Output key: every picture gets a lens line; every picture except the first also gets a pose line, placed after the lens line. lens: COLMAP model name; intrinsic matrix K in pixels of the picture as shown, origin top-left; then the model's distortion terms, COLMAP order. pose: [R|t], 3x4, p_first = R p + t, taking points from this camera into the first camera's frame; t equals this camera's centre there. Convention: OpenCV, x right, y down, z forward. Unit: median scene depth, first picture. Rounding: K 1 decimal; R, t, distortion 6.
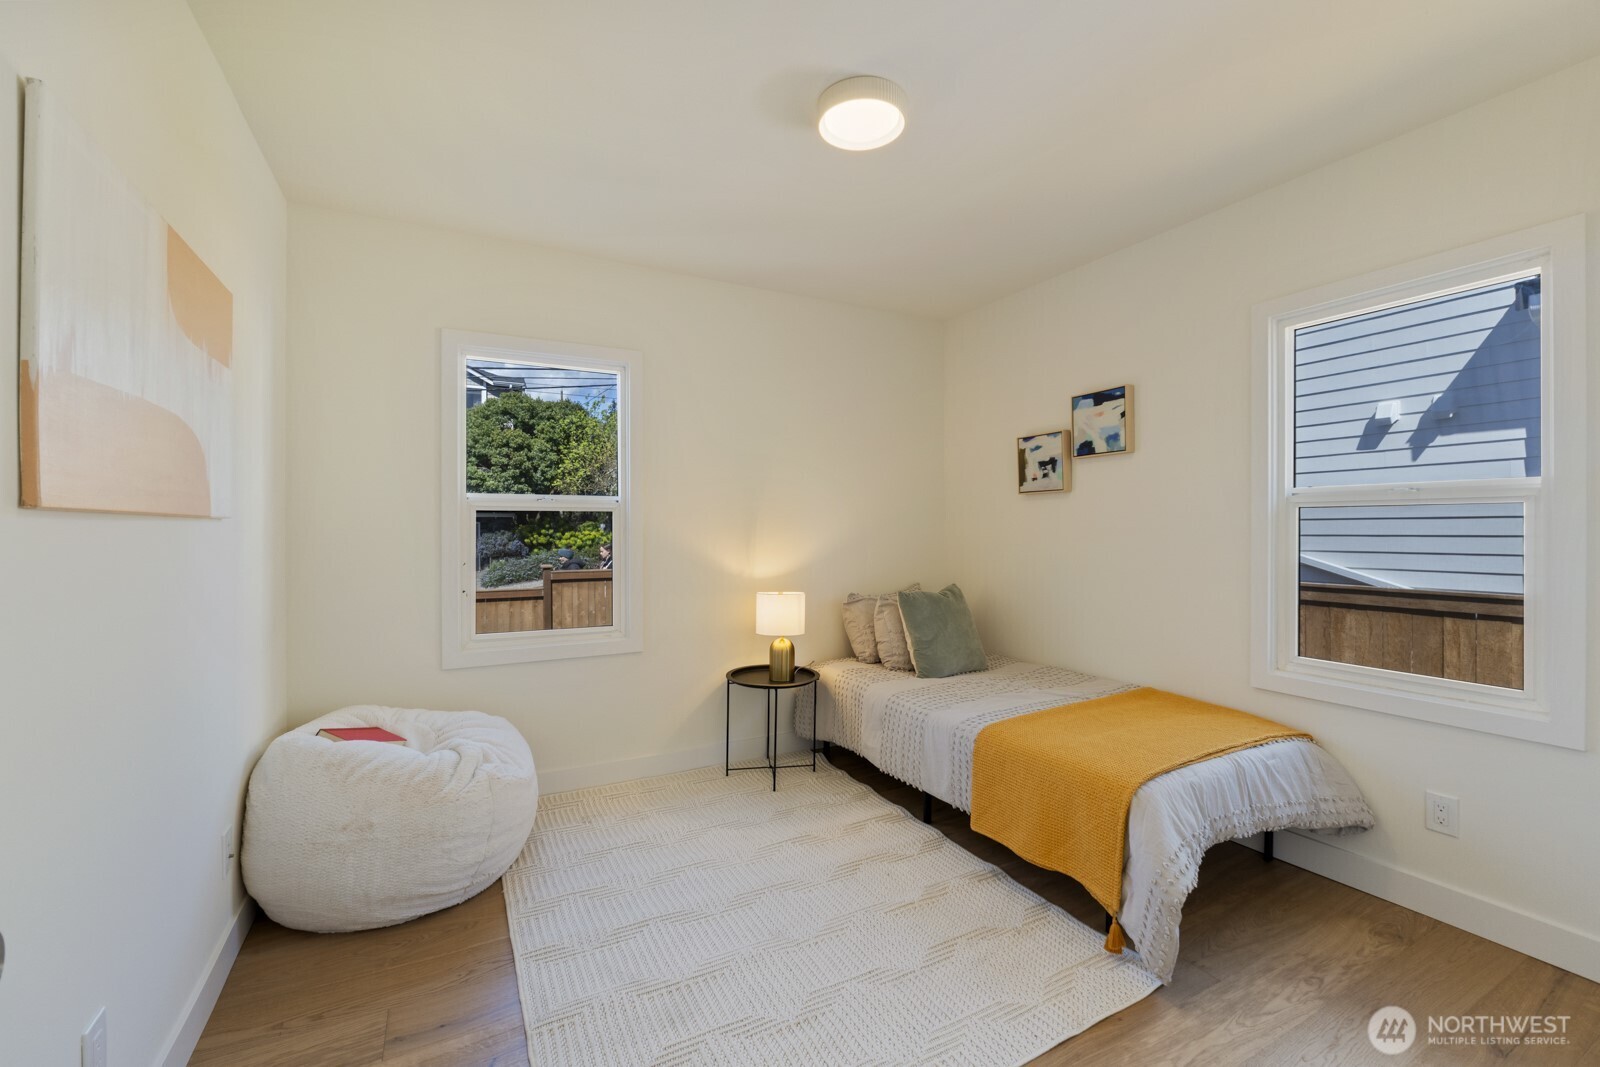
lens RADIAL K [[666.6, 0, 800.4], [0, 666.6, 530.8], [0, 0, 1]] dist [-0.002570, -0.001858]
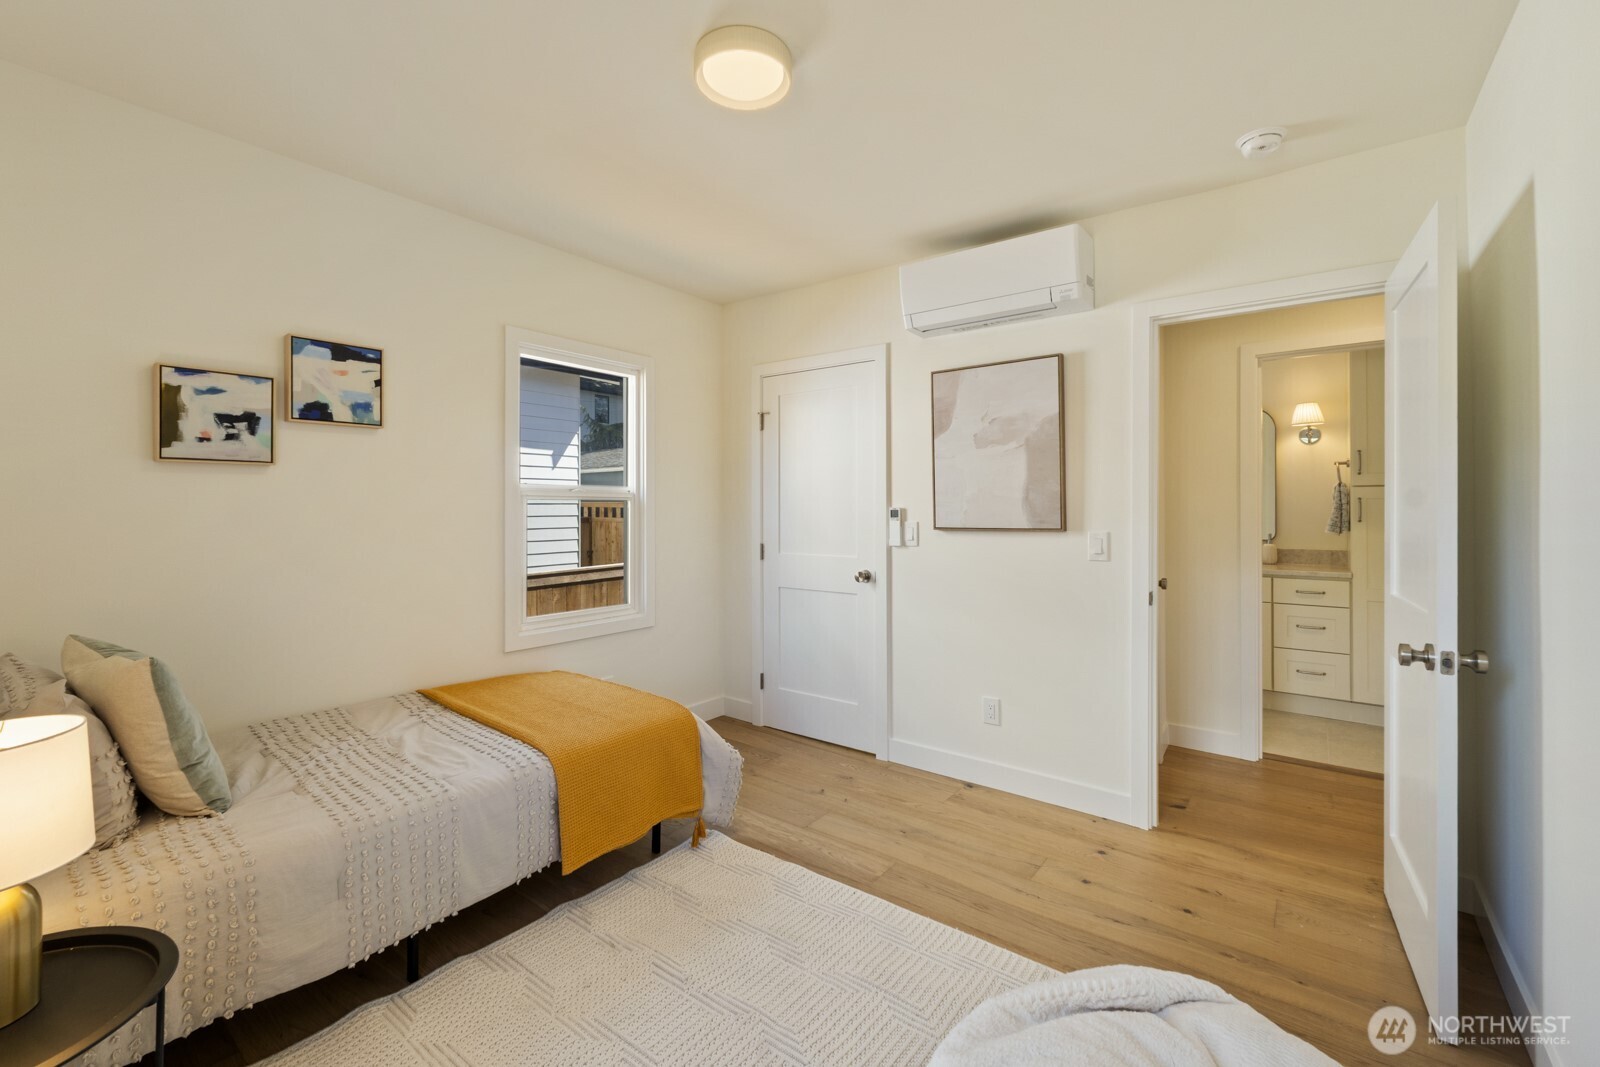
lens RADIAL K [[666.6, 0, 799.5], [0, 666.6, 508.3], [0, 0, 1]] dist [-0.002570, -0.001858]
pose [[-0.407349, 0.008320, 0.913235, -0.475602], [0.010249, 0.999937, -0.004539, -0.005221], [-0.913215, 0.007510, -0.407409, 0.802782]]
